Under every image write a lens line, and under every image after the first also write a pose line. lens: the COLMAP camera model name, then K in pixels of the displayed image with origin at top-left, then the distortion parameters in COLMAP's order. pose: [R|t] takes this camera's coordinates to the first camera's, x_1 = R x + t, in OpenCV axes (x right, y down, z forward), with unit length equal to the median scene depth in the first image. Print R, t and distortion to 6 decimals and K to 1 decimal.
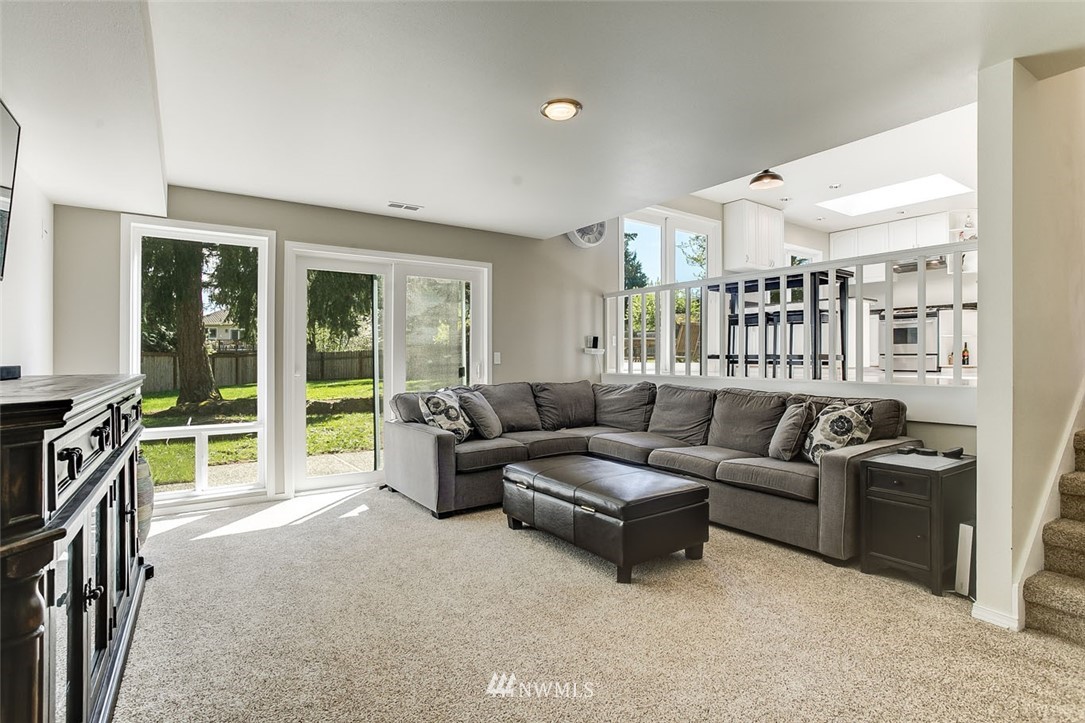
lens RADIAL K [[545.4, 0, 542.5], [0, 545.4, 361.5], [0, 0, 1]] dist [-0.005133, -0.000359]
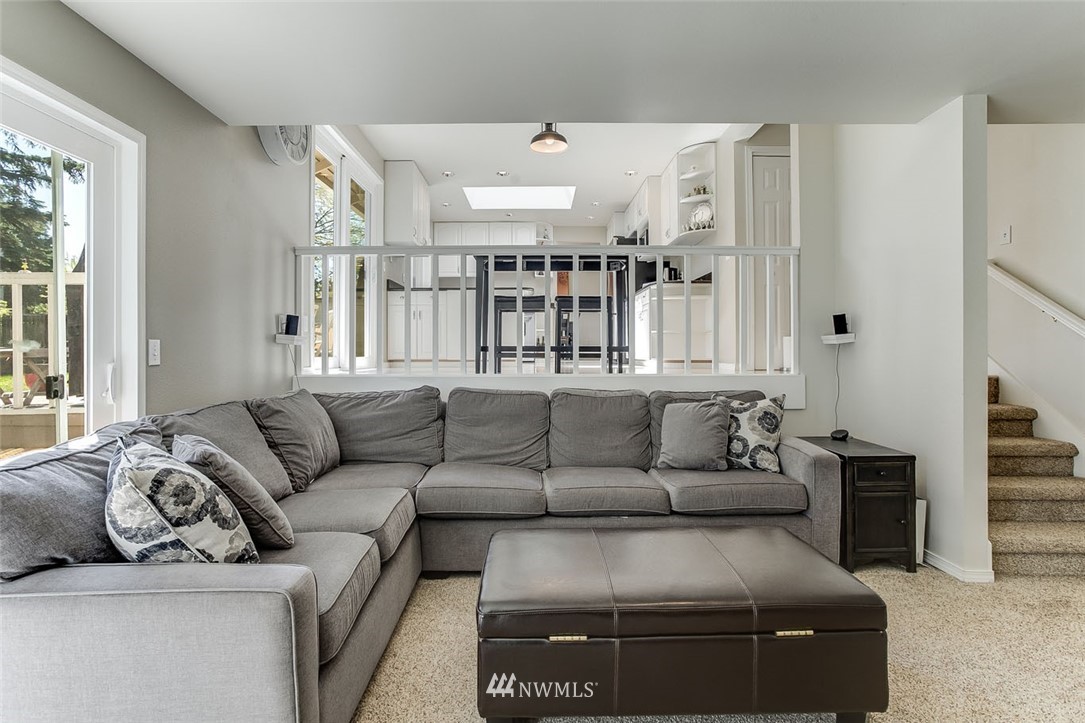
lens RADIAL K [[534.8, 0, 543.2], [0, 534.8, 351.4], [0, 0, 1]] dist [-0.029857, 0.001170]
pose [[0.570133, -0.005283, 0.821536, -0.279445], [0.008297, 0.999965, 0.000672, -0.004807], [-0.821511, 0.006434, 0.570157, 0.536899]]
